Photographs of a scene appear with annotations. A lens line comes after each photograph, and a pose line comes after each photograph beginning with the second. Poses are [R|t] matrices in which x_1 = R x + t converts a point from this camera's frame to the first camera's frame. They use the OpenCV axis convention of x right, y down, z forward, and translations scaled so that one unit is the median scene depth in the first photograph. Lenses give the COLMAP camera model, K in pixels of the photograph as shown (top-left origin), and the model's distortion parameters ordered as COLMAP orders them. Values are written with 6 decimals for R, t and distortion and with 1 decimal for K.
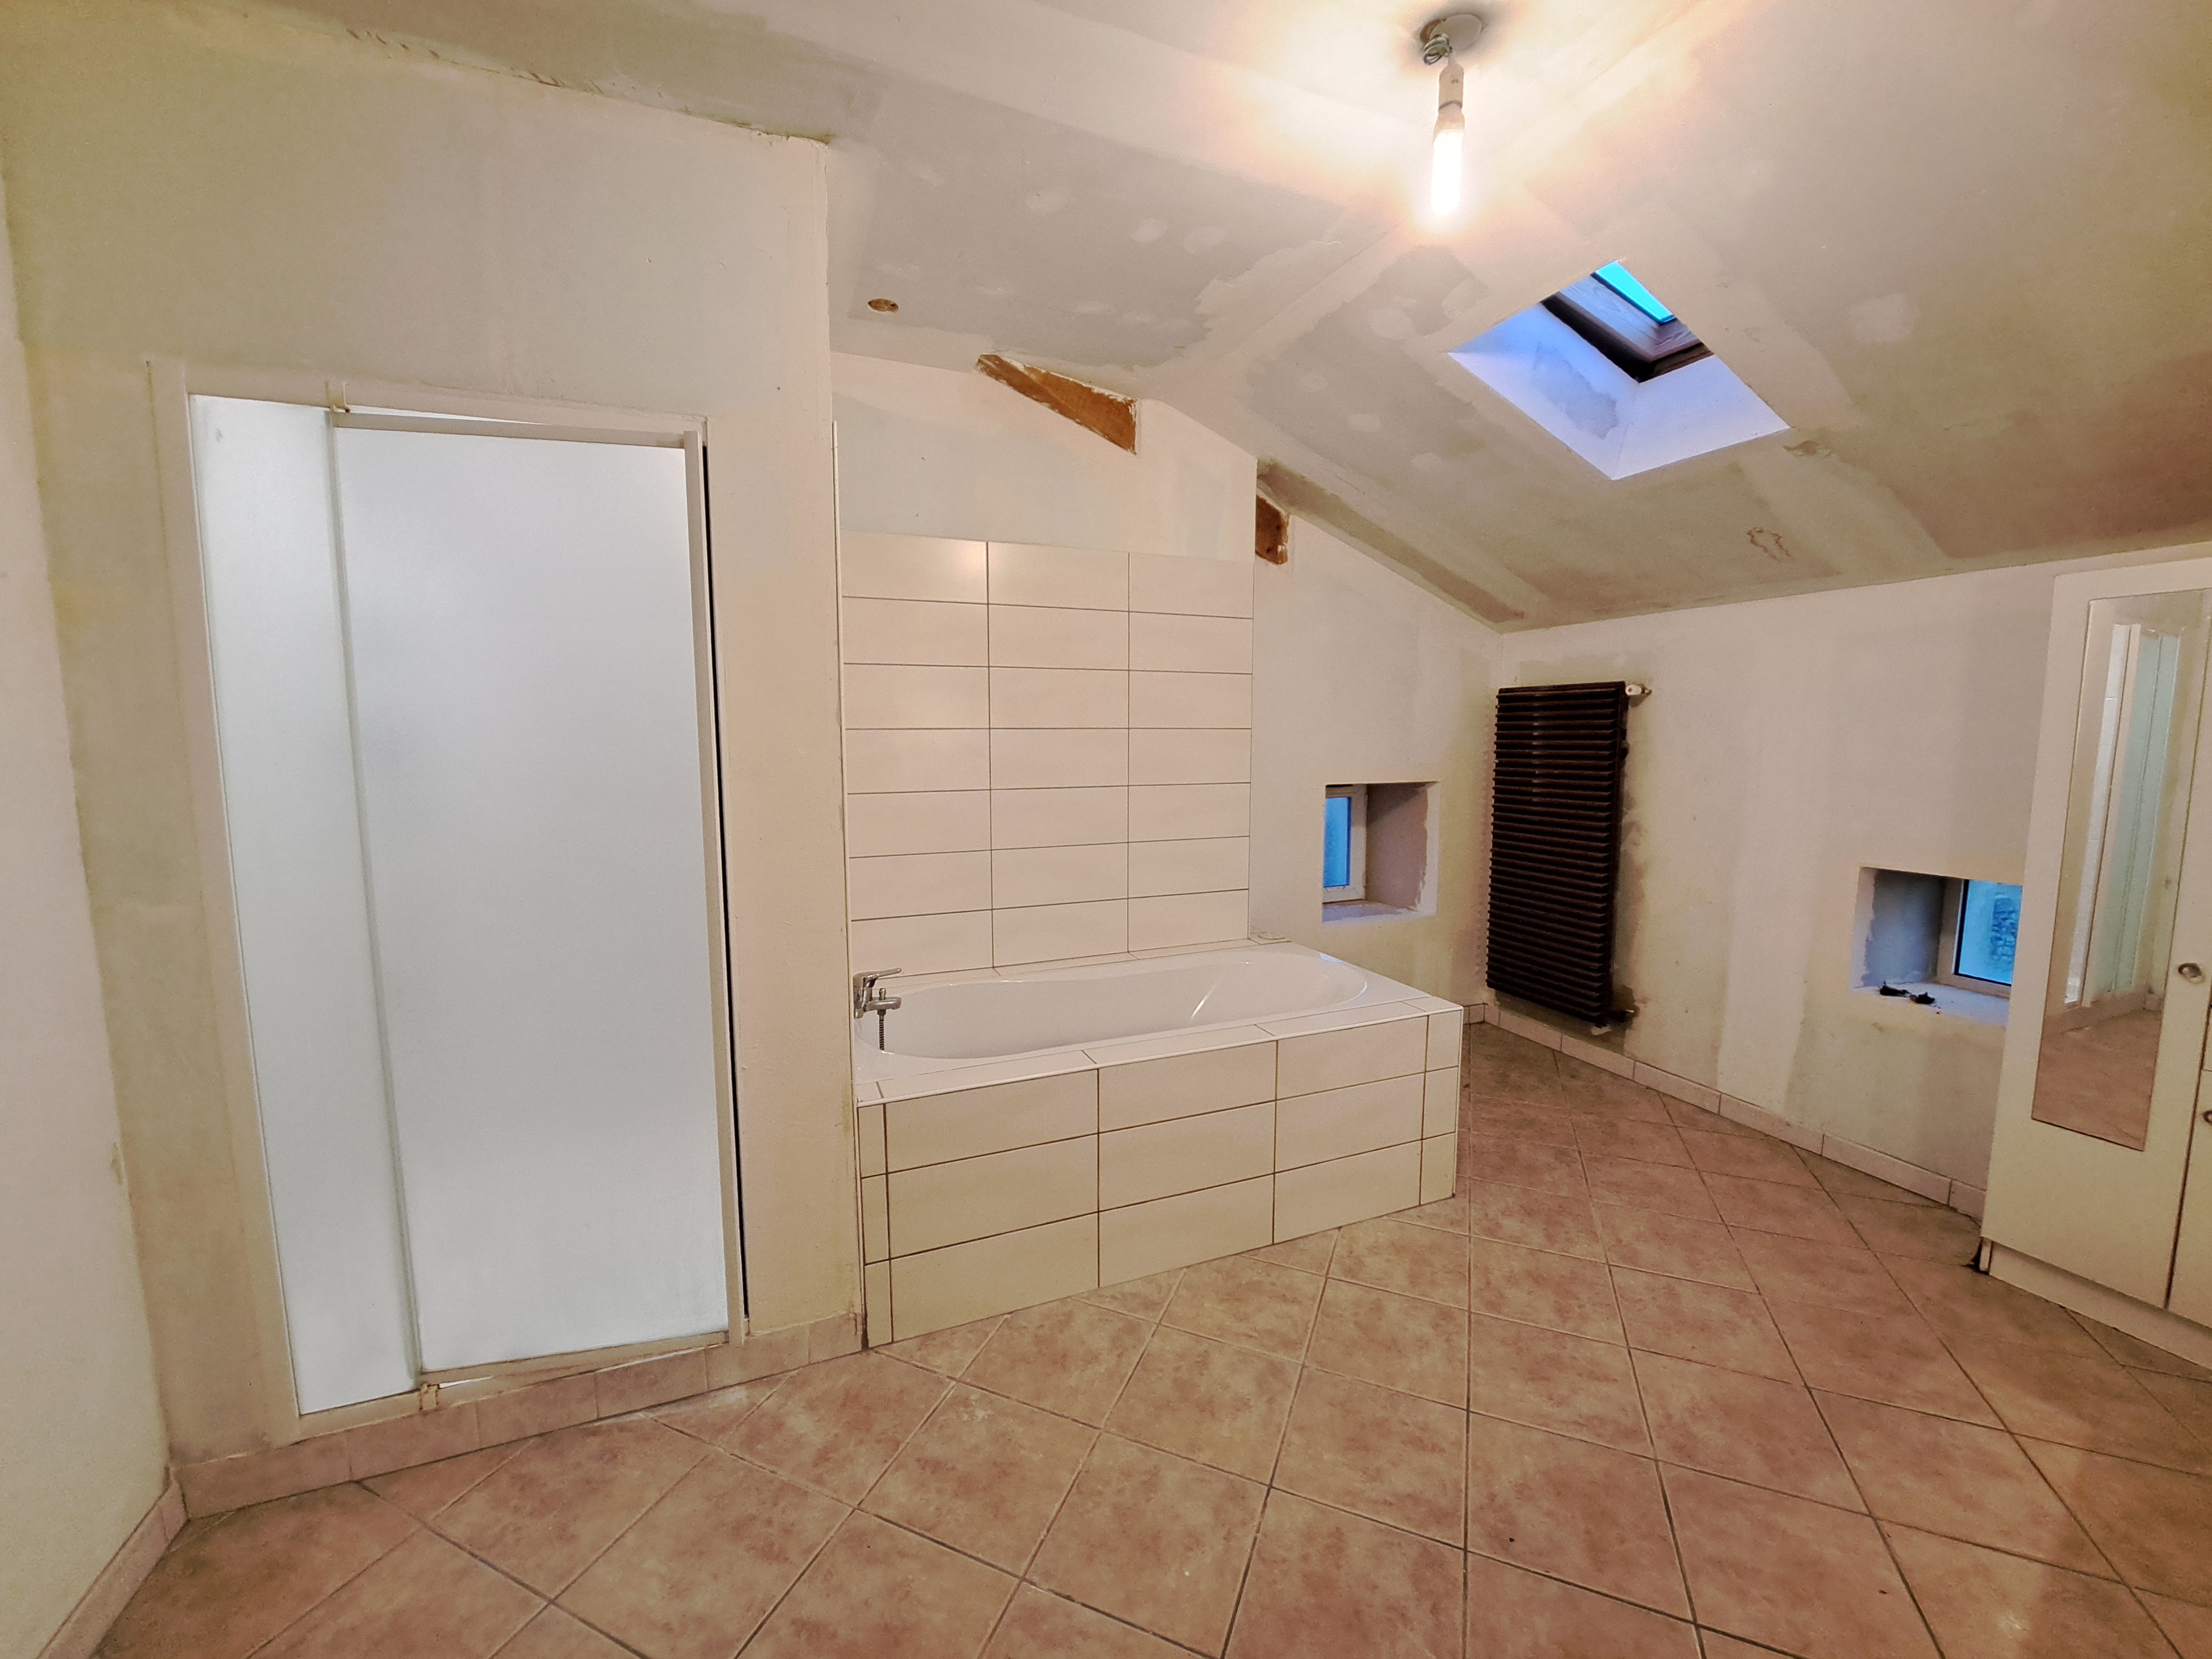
lens RADIAL K [[881.7, 0, 1103.7], [0, 881.7, 825.7], [0, 0, 1]] dist [-0.011216, -0.001507]
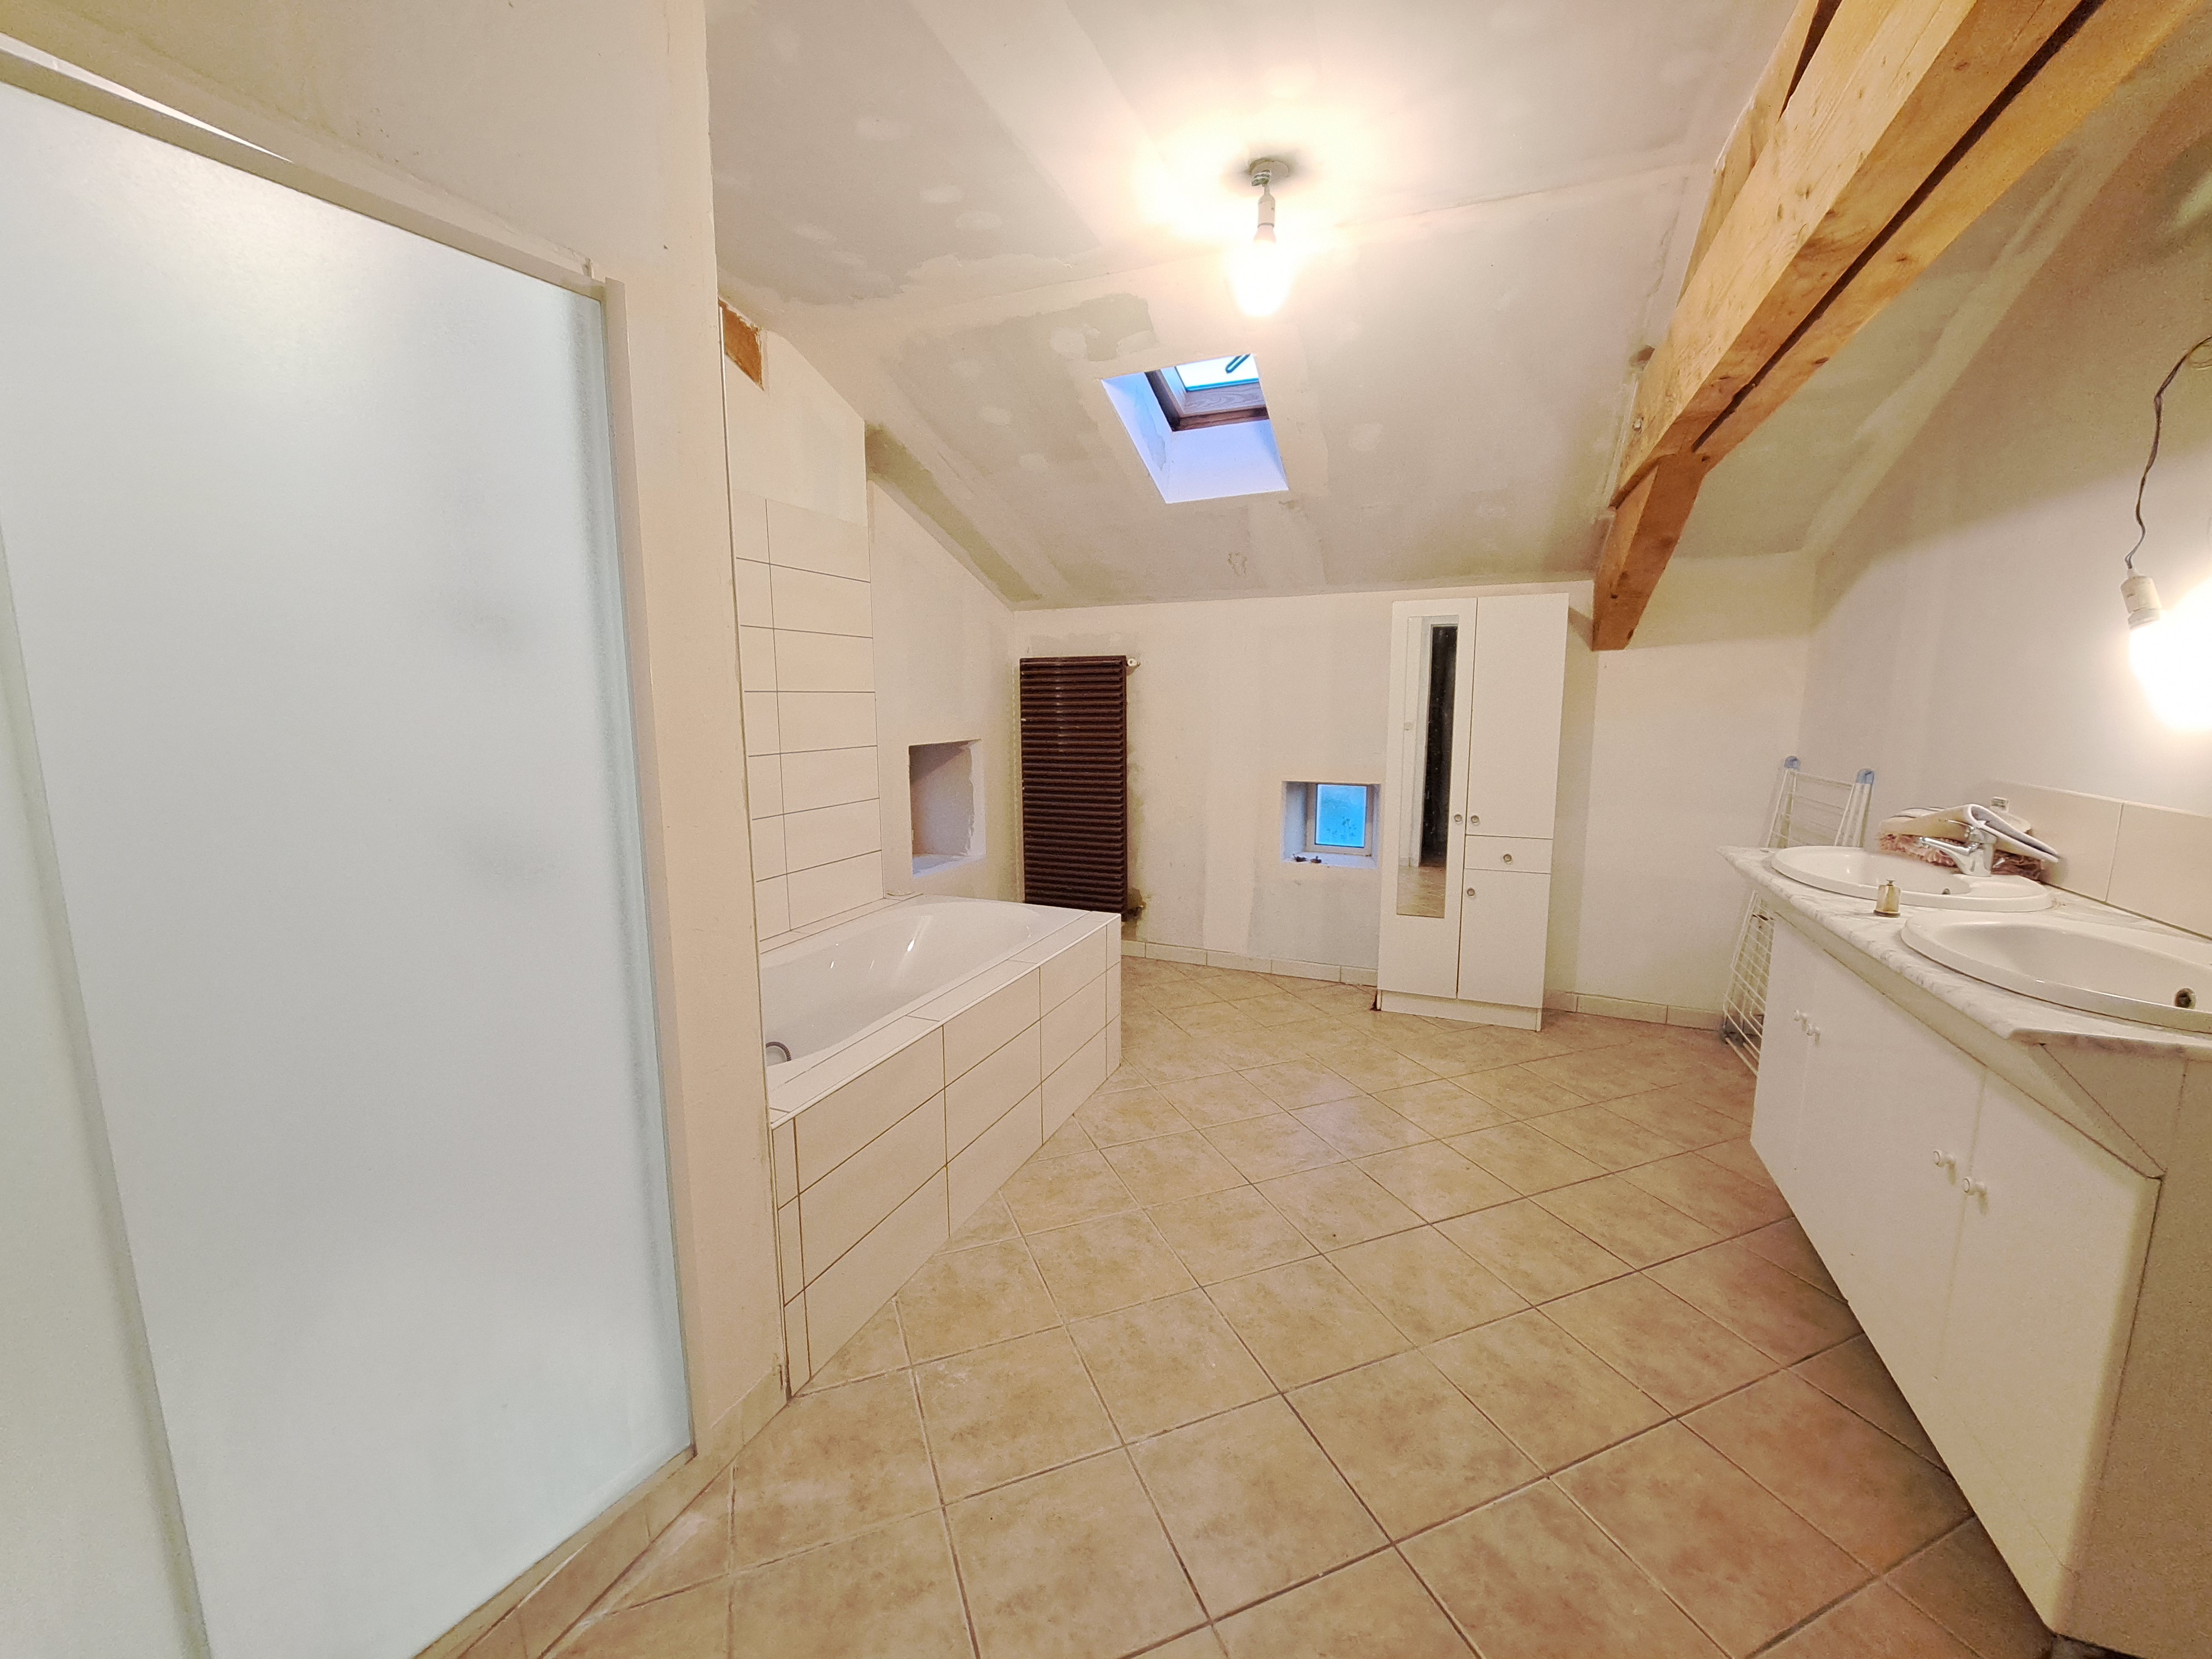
lens RADIAL K [[881.7, 0, 1098.1], [0, 881.7, 828.8], [0, 0, 1]] dist [-0.011216, -0.001507]
pose [[0.709953, -0.106211, 0.696194, -0.525373], [0.078795, 0.994335, 0.071343, -0.007602], [-0.699827, 0.004206, 0.714300, 0.136545]]
